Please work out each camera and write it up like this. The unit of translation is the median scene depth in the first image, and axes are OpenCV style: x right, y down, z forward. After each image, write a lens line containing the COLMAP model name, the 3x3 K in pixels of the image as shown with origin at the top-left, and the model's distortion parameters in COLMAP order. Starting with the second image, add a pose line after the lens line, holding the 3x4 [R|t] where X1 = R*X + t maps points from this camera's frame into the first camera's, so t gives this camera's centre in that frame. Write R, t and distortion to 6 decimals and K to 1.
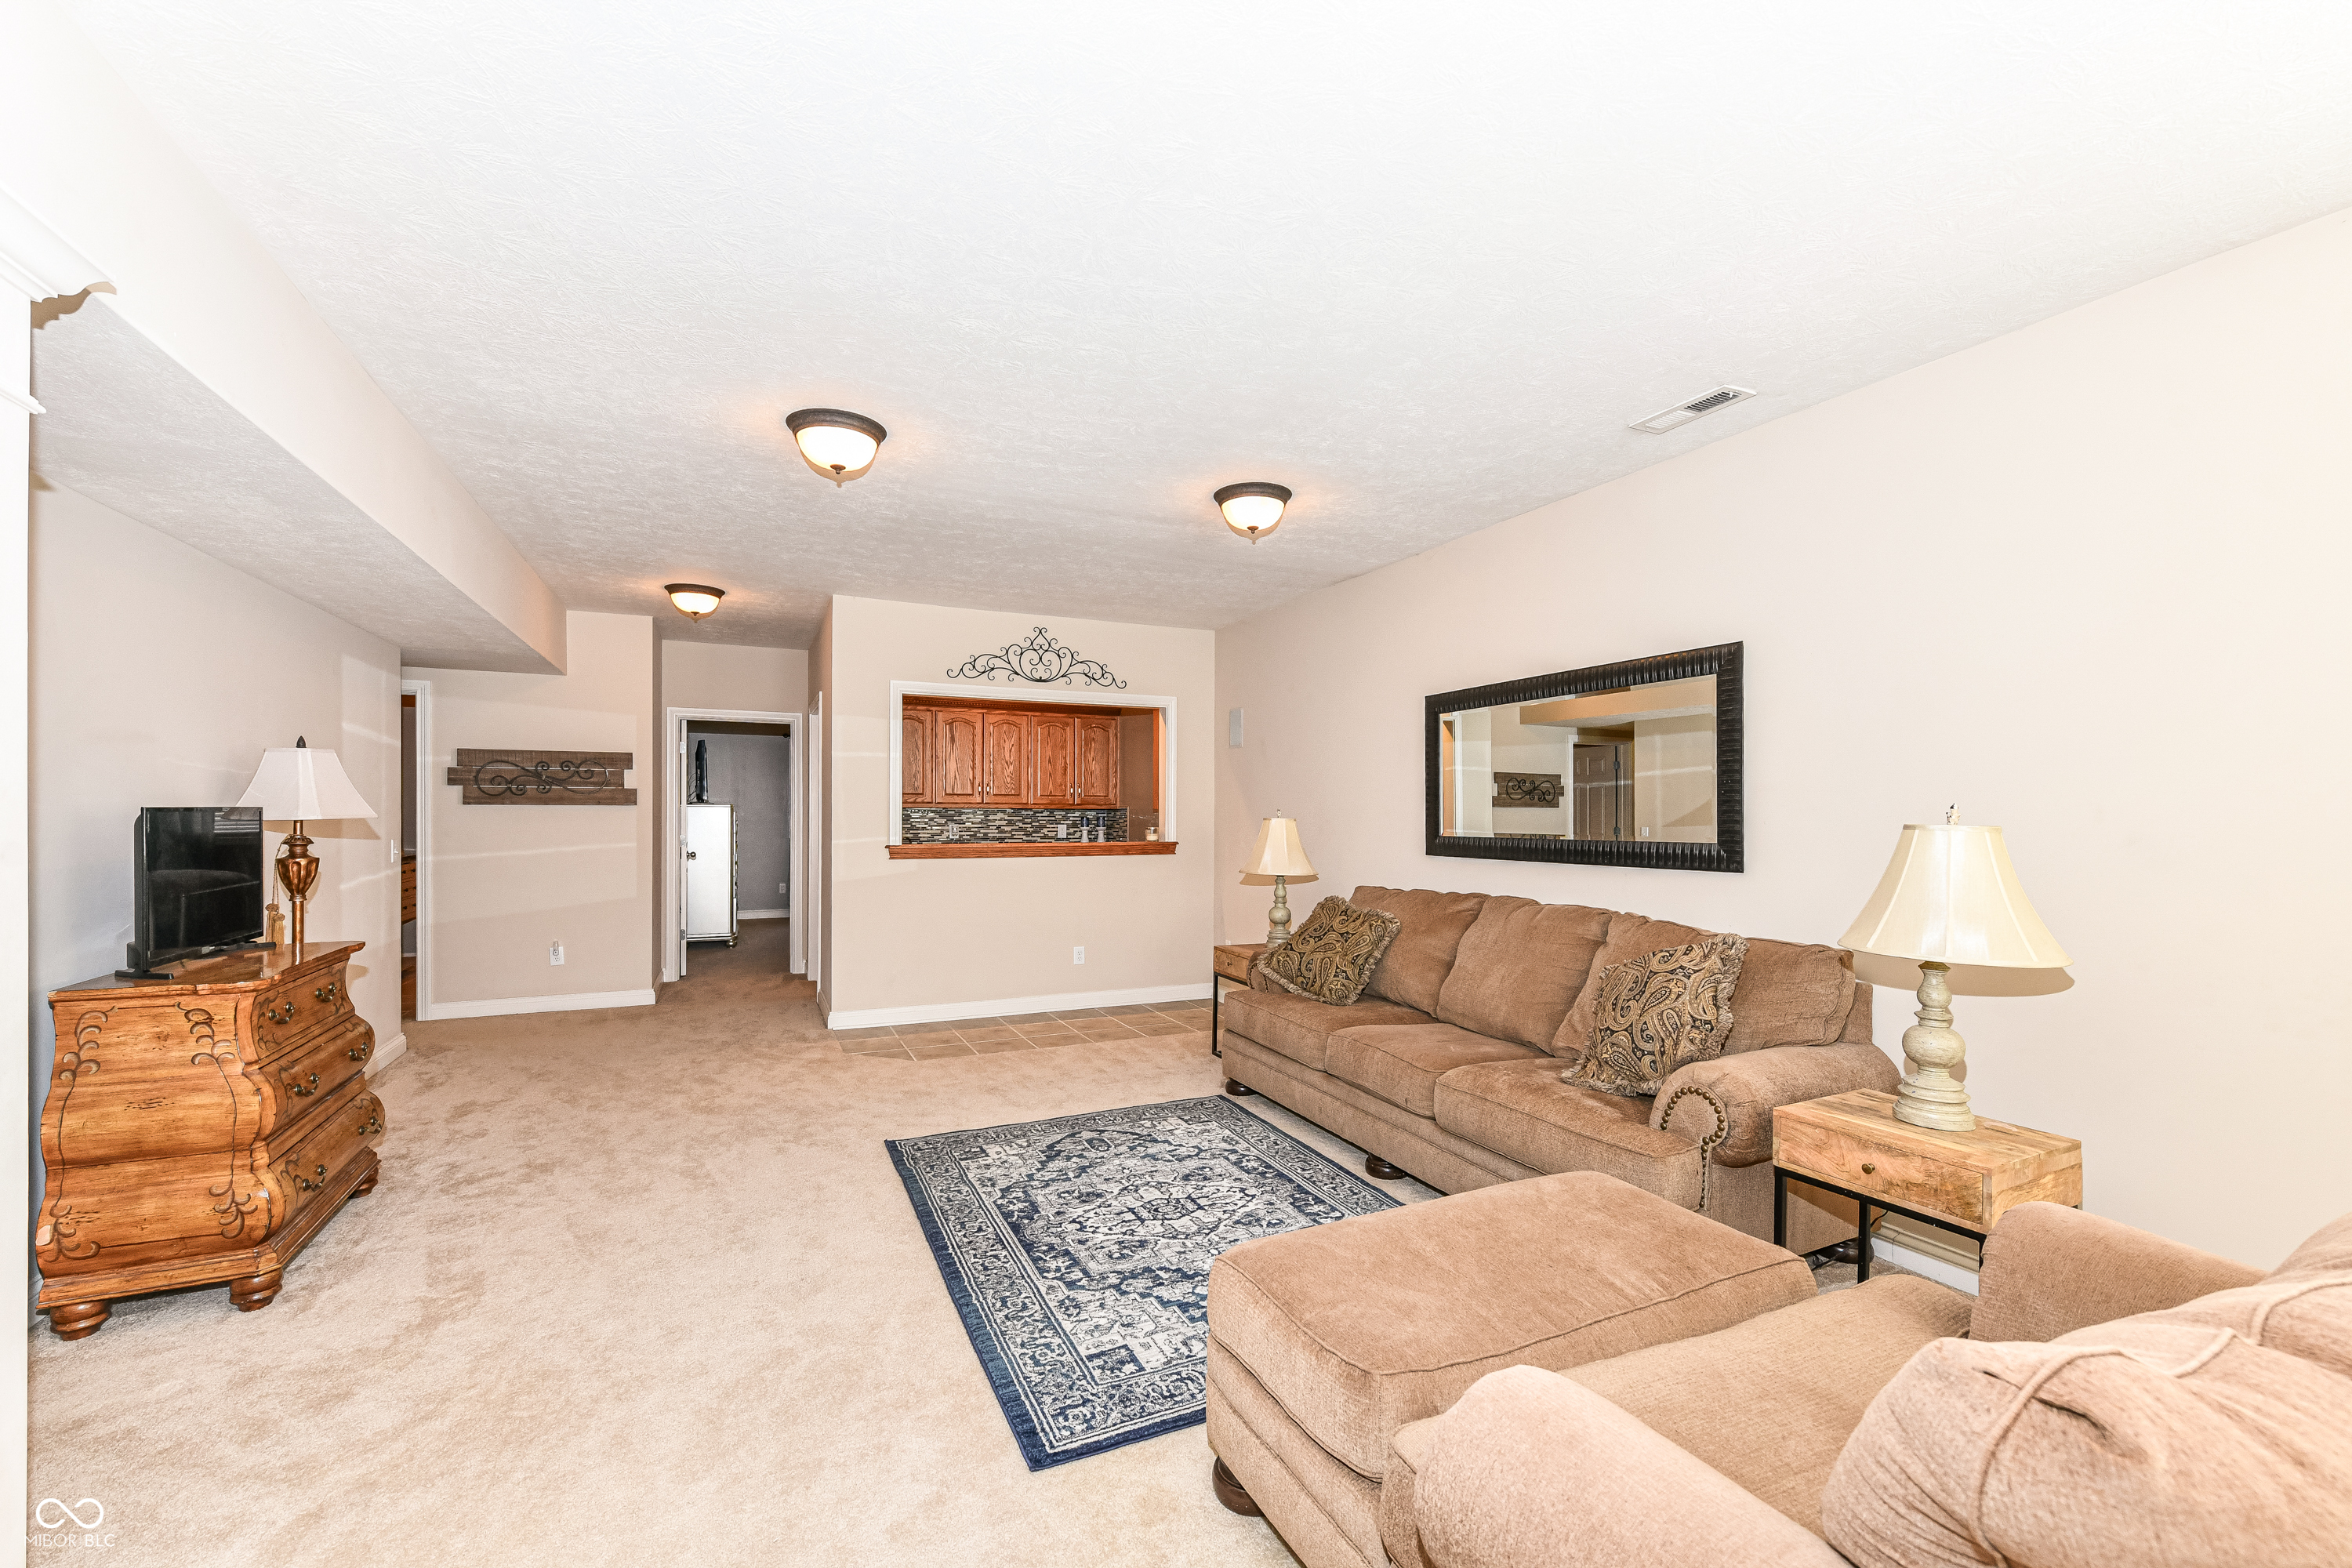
lens RADIAL K [[945.0, 0, 1174.8], [0, 945.0, 807.4], [0, 0, 1]] dist [0.001960, -0.000626]
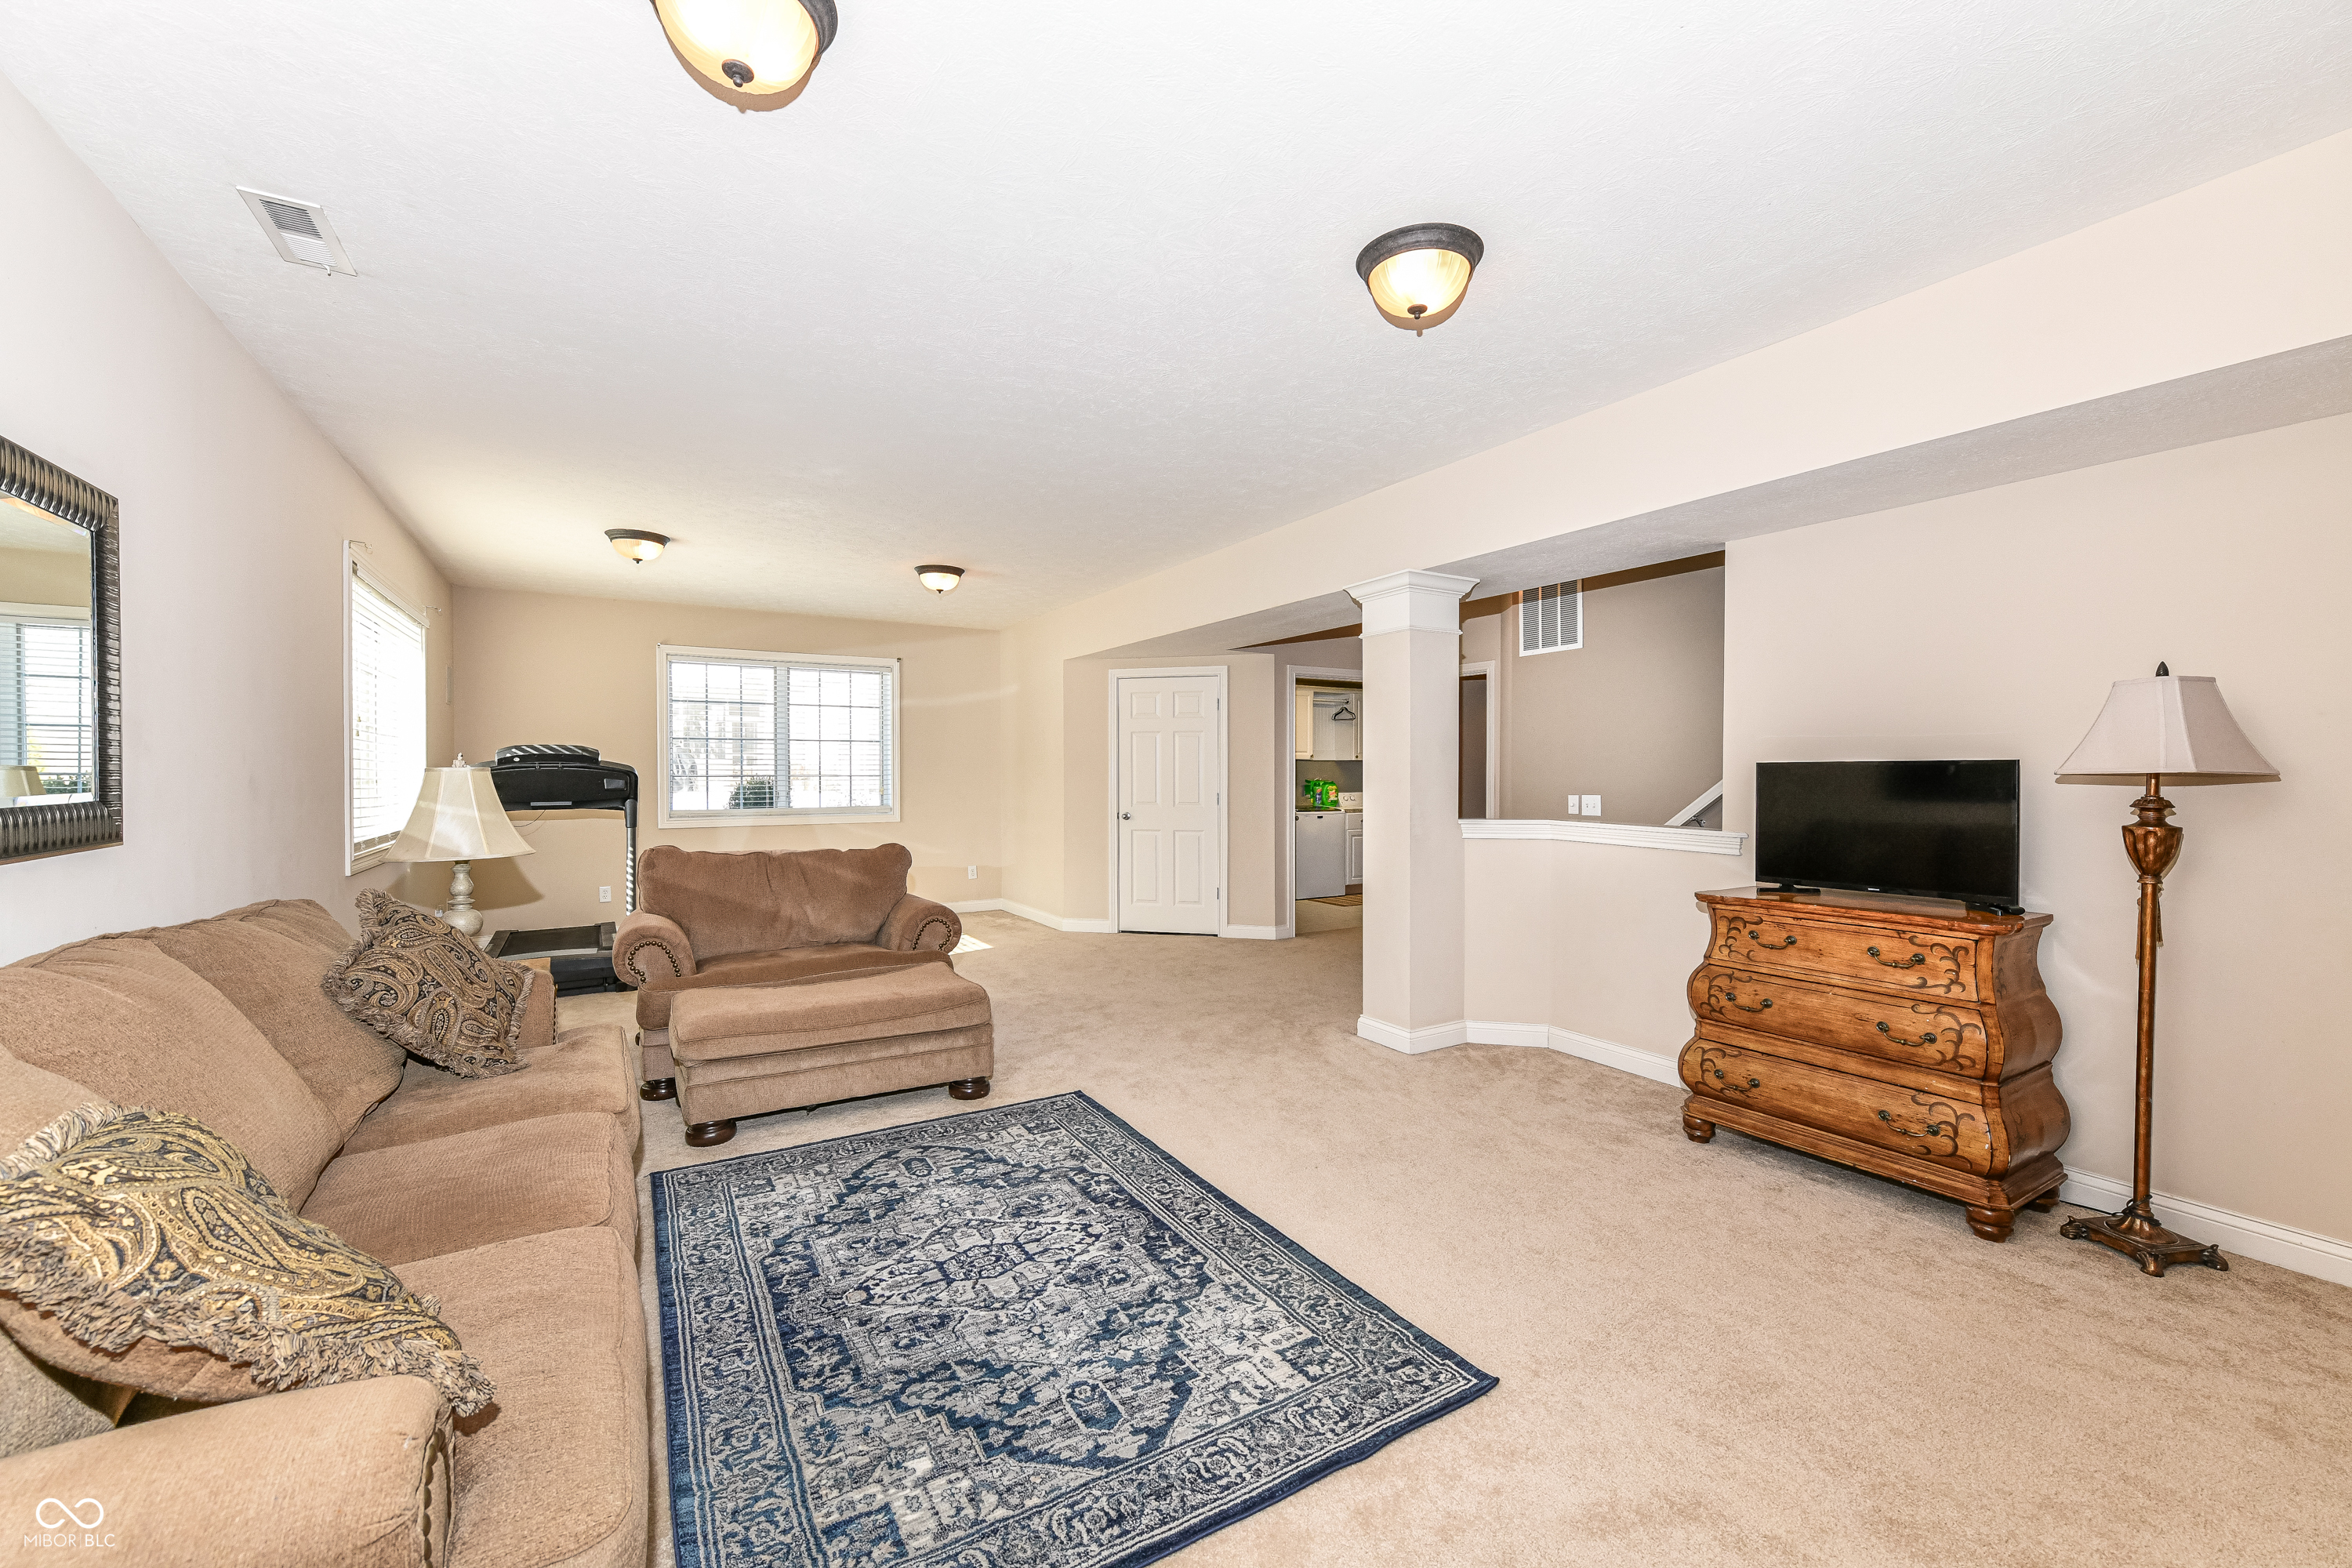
lens RADIAL K [[945.0, 0, 1160.8], [0, 945.0, 784.3], [0, 0, 1]] dist [0.001960, -0.000626]
pose [[-0.995960, -0.003699, -0.089720, -0.079048], [-0.004363, 0.999965, 0.007201, 0.018589], [0.089690, 0.007564, -0.995941, 1.704196]]
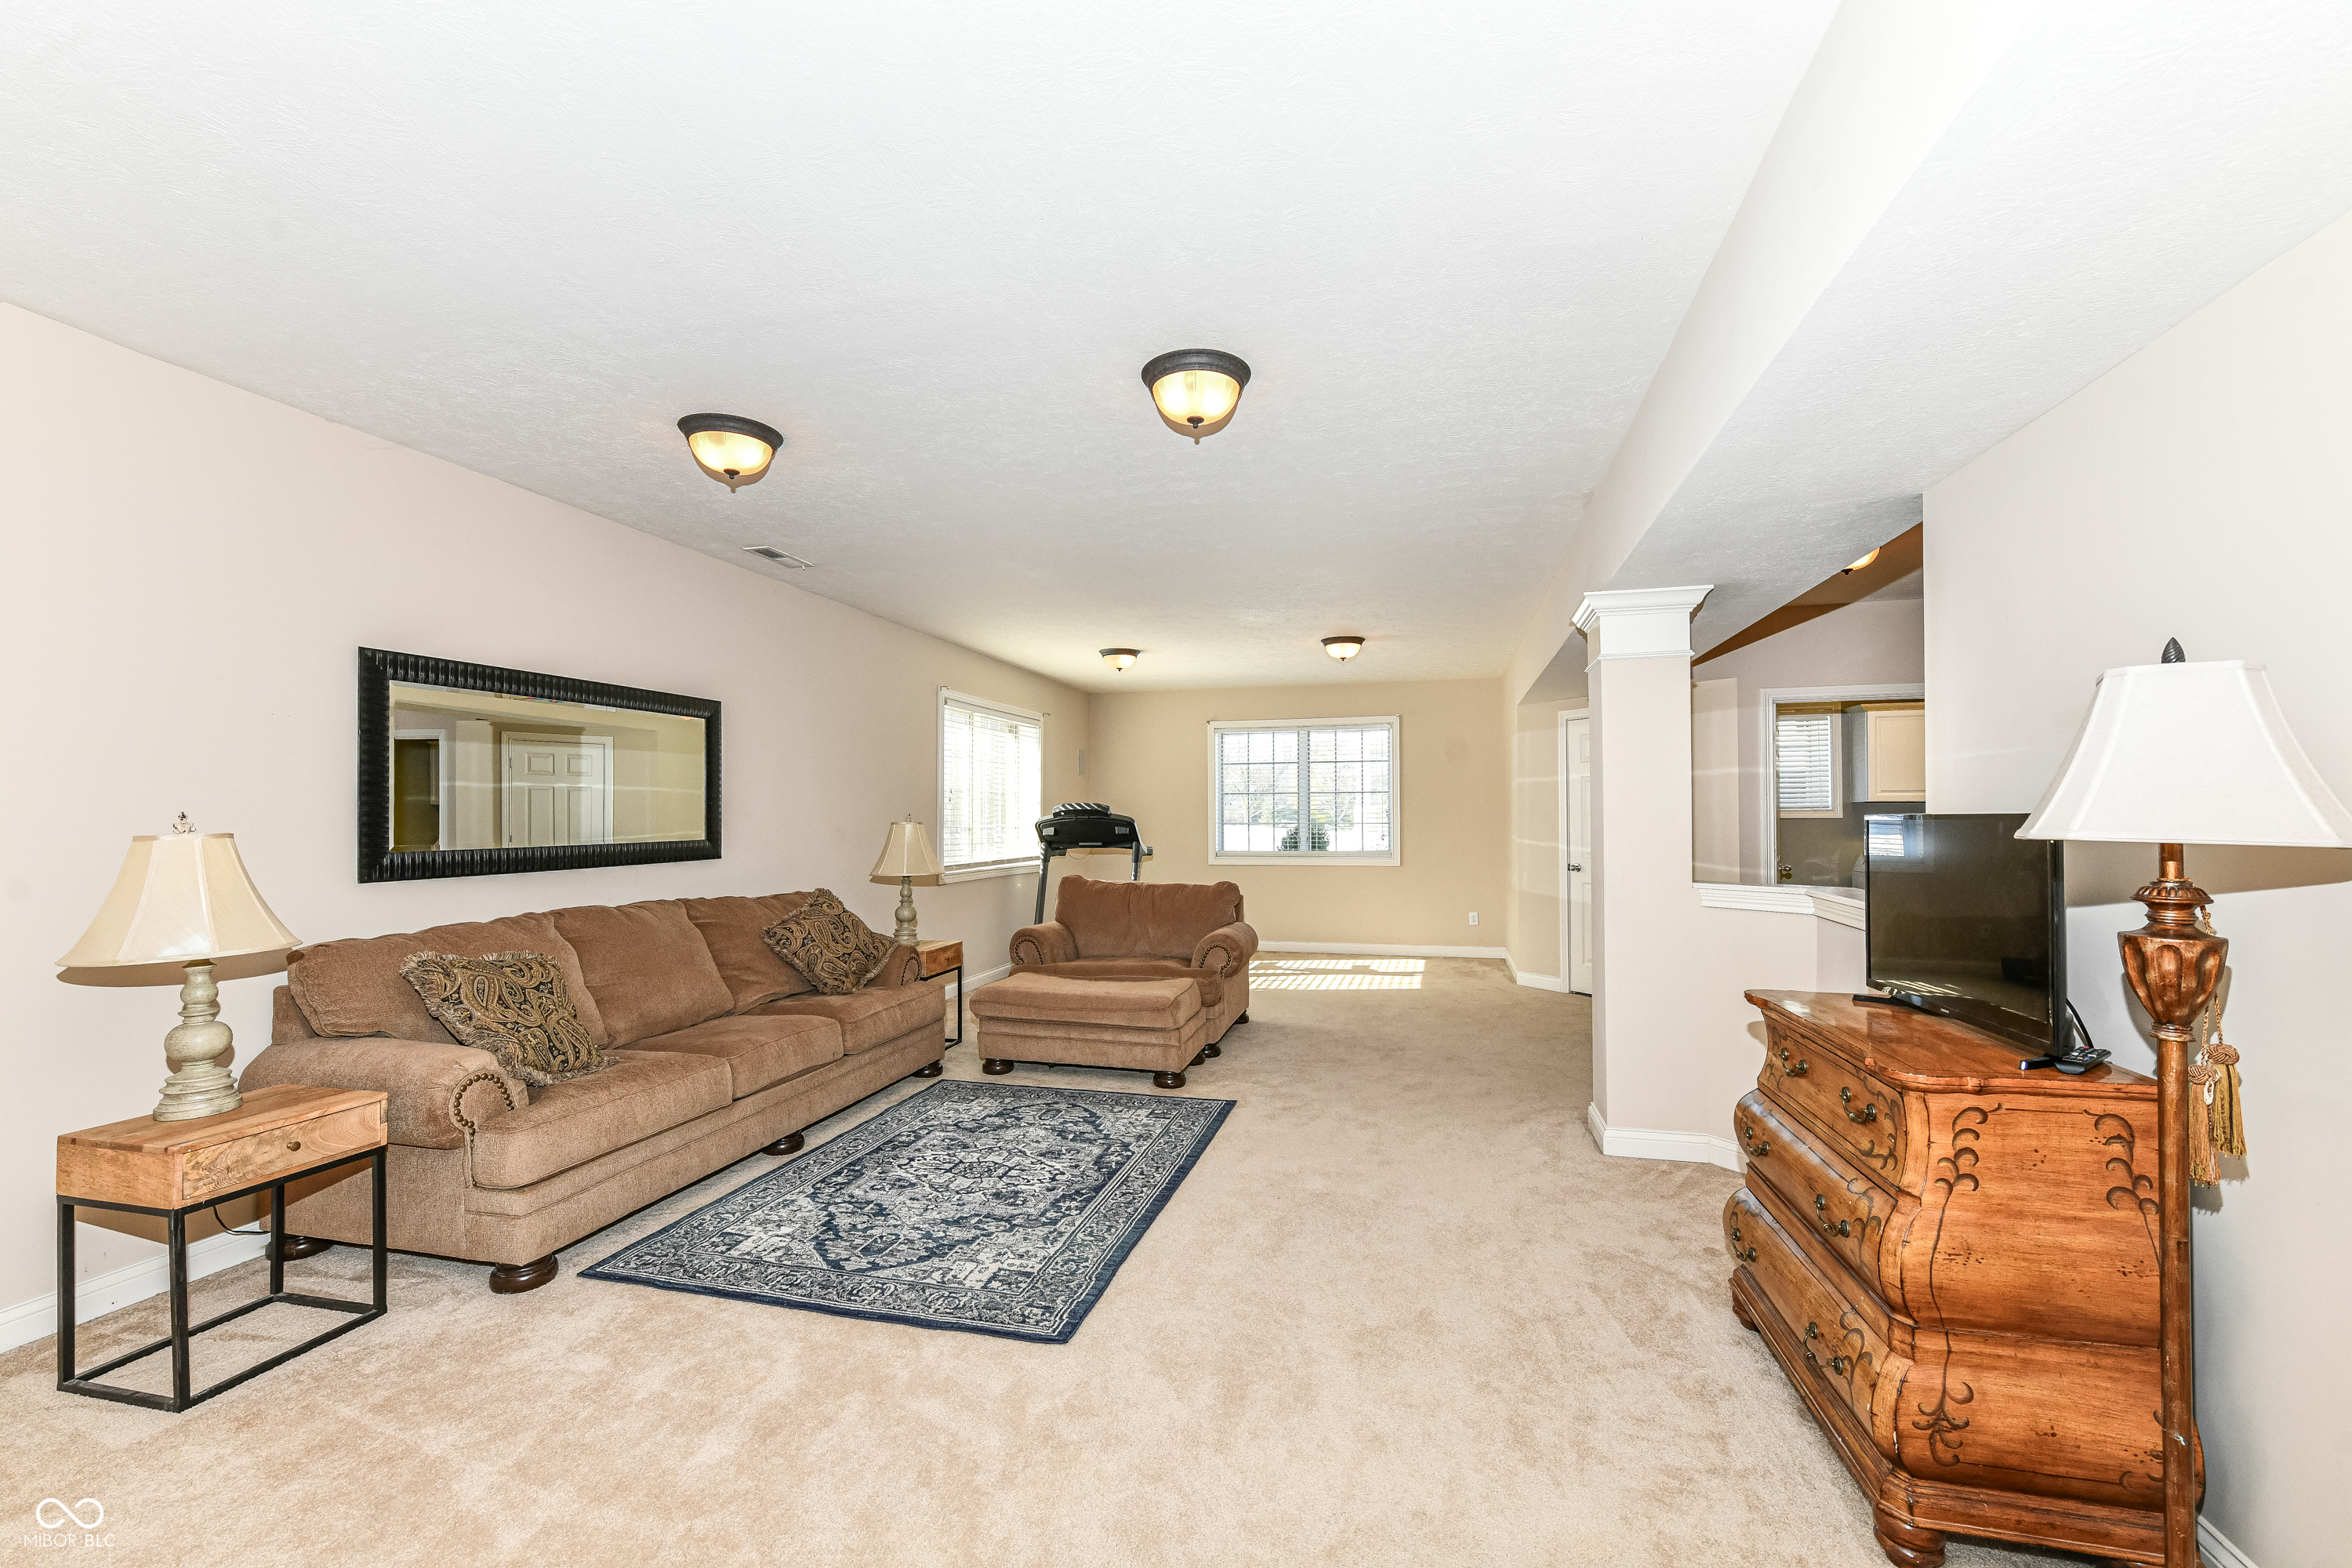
lens RADIAL K [[945.0, 0, 1169.9], [0, 945.0, 804.7], [0, 0, 1]] dist [0.001960, -0.000626]
pose [[-0.757977, 0.007241, 0.652241, -0.874529], [-0.002506, 0.999899, -0.014012, 0.003193], [-0.652276, -0.012255, -0.757882, 1.625702]]
